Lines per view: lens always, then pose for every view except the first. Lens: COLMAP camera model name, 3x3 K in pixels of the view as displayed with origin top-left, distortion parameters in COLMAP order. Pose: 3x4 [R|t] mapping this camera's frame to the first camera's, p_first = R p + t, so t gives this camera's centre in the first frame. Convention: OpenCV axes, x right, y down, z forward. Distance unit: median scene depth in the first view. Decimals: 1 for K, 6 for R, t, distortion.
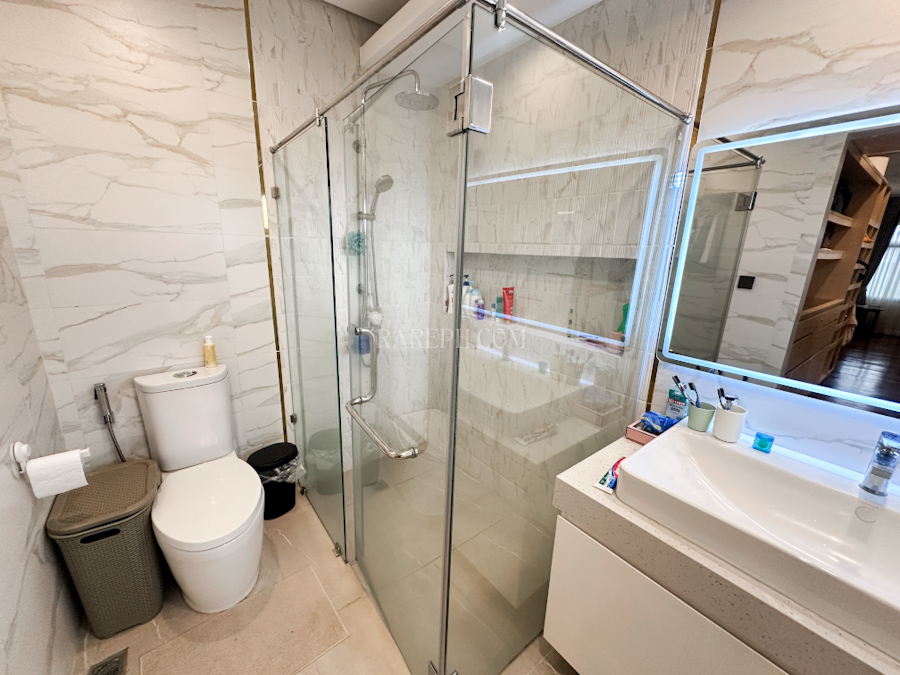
lens RADIAL K [[359.9, 0, 445.1], [0, 359.9, 338.7], [0, 0, 1]] dist [-0.003222, 0.000149]
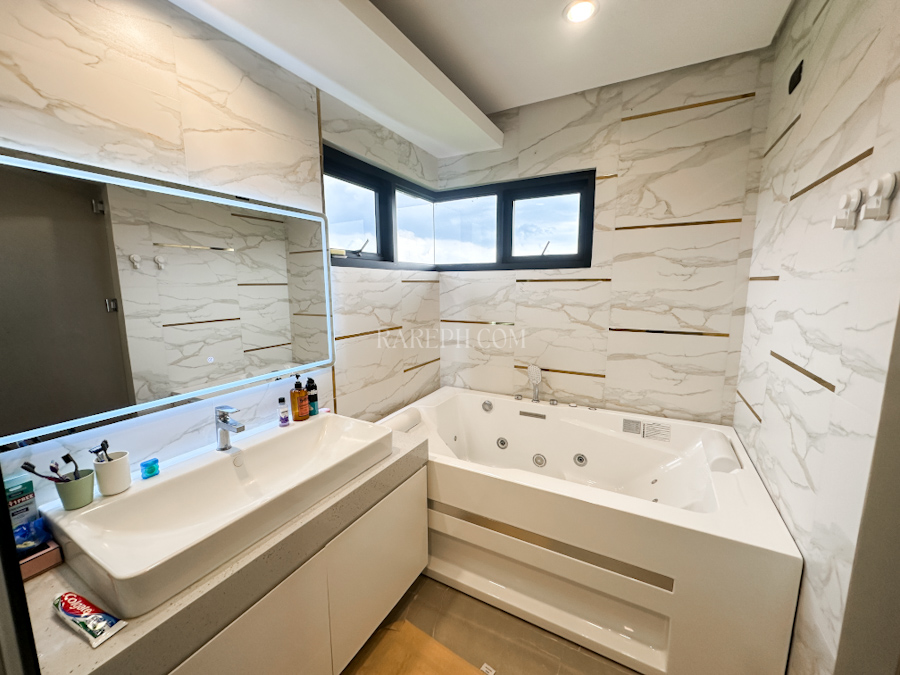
lens RADIAL K [[359.9, 0, 447.6], [0, 359.9, 337.8], [0, 0, 1]] dist [-0.003222, 0.000149]
pose [[-0.397571, -0.148611, 0.905457, -0.351541], [0.239194, 0.935893, 0.258633, -0.131298], [-0.885846, 0.319405, -0.336537, 0.498104]]
